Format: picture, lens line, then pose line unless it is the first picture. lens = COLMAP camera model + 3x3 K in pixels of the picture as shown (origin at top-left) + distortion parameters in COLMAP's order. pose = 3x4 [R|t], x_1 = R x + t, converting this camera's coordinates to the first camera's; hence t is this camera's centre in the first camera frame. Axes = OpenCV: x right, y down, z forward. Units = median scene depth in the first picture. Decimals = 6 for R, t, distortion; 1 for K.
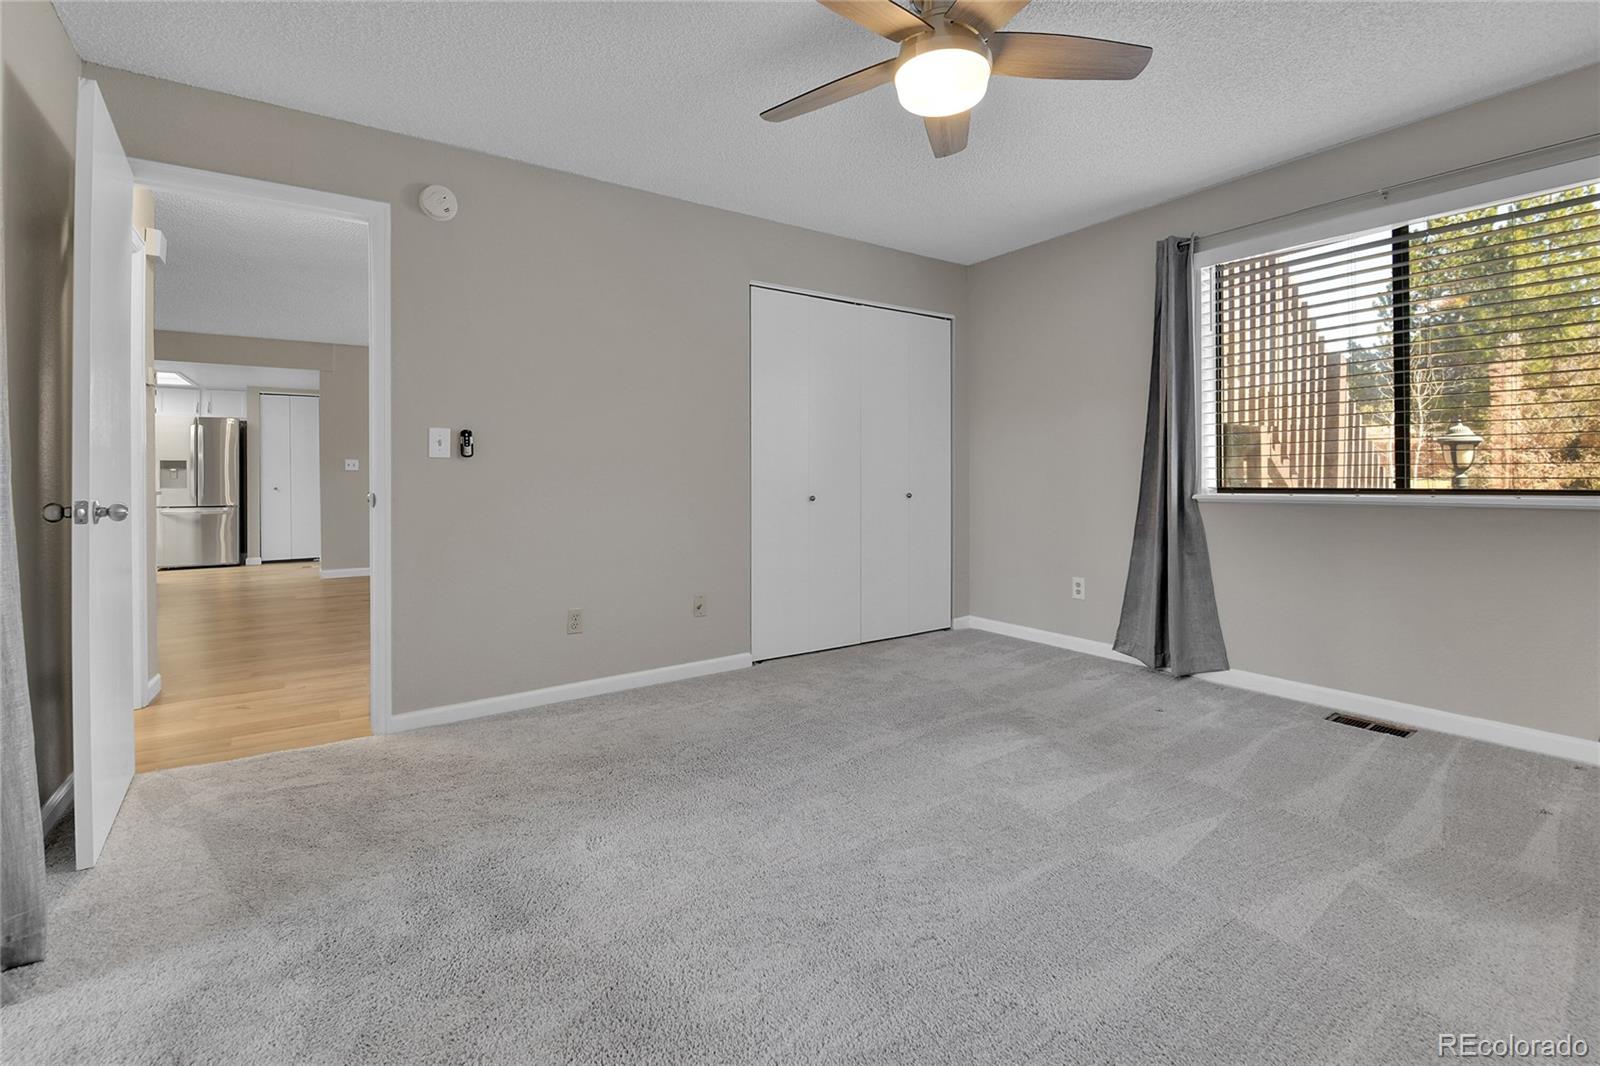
lens RADIAL K [[716.8, 0, 794.0], [0, 716.8, 487.5], [0, 0, 1]] dist [-0.000285, -0.000078]
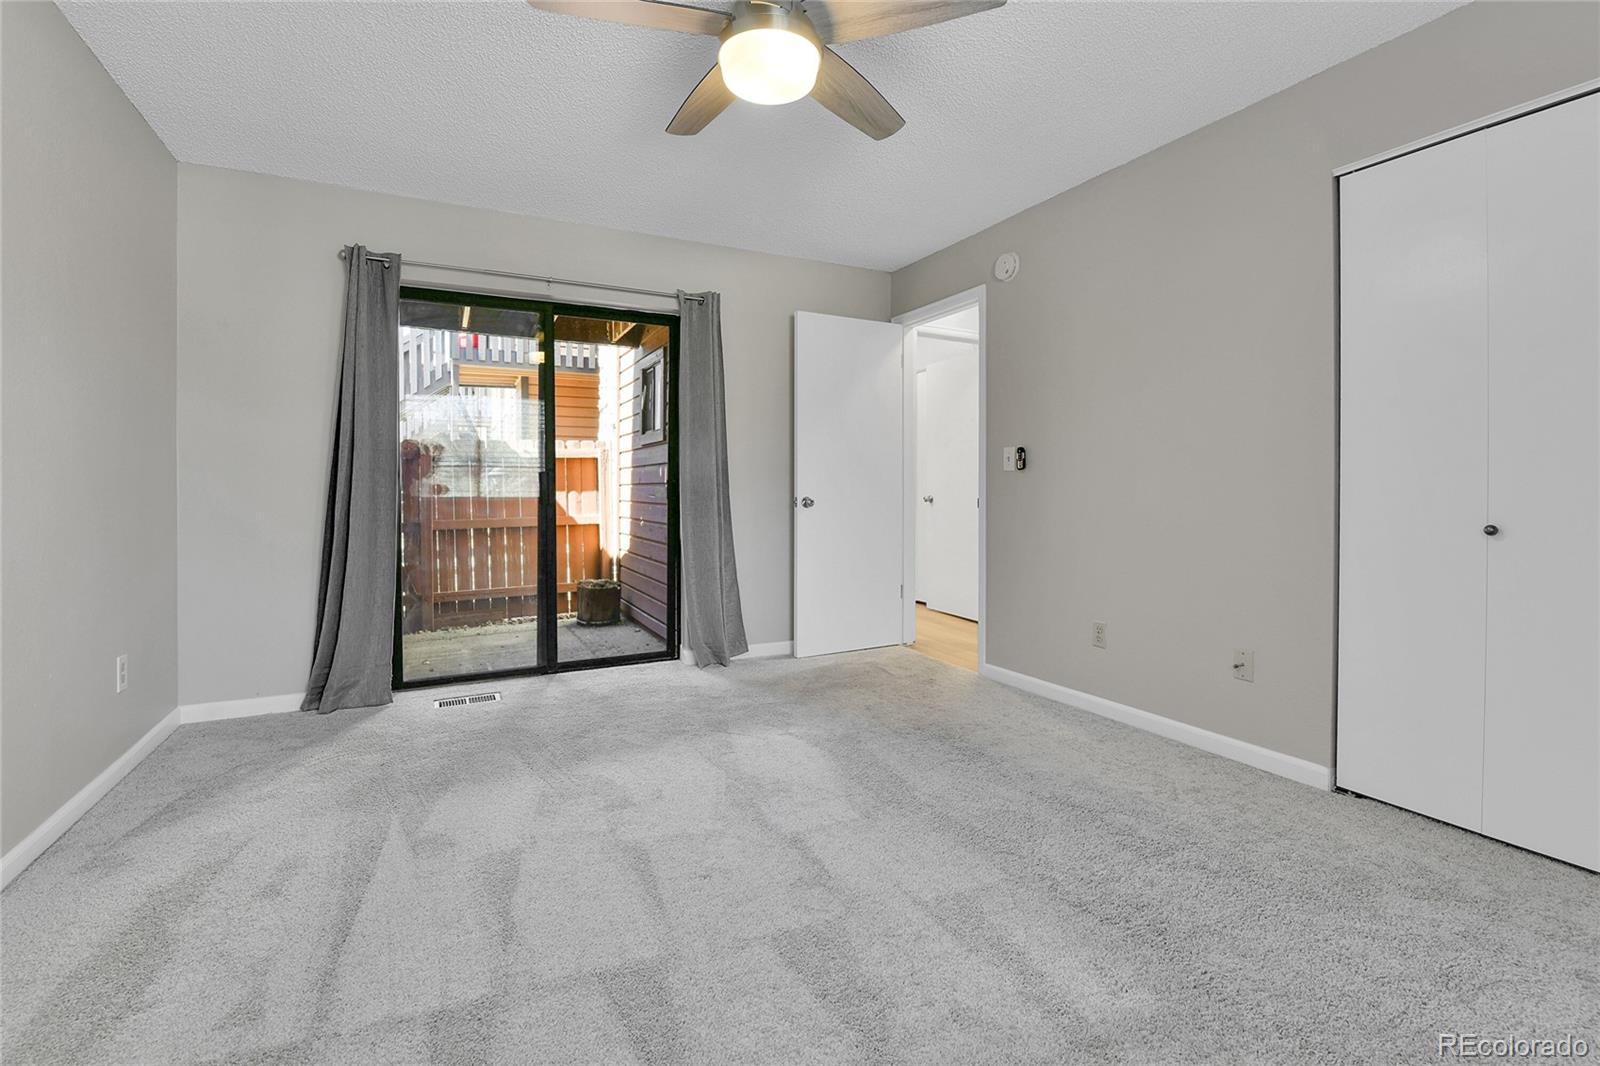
lens RADIAL K [[716.8, 0, 794.0], [0, 716.8, 487.5], [0, 0, 1]] dist [-0.000285, -0.000078]
pose [[-0.141722, 0.000059, -0.989906, 0.779506], [-0.009791, 0.999951, 0.001461, -0.009702], [0.989858, 0.009899, -0.141715, 0.800420]]
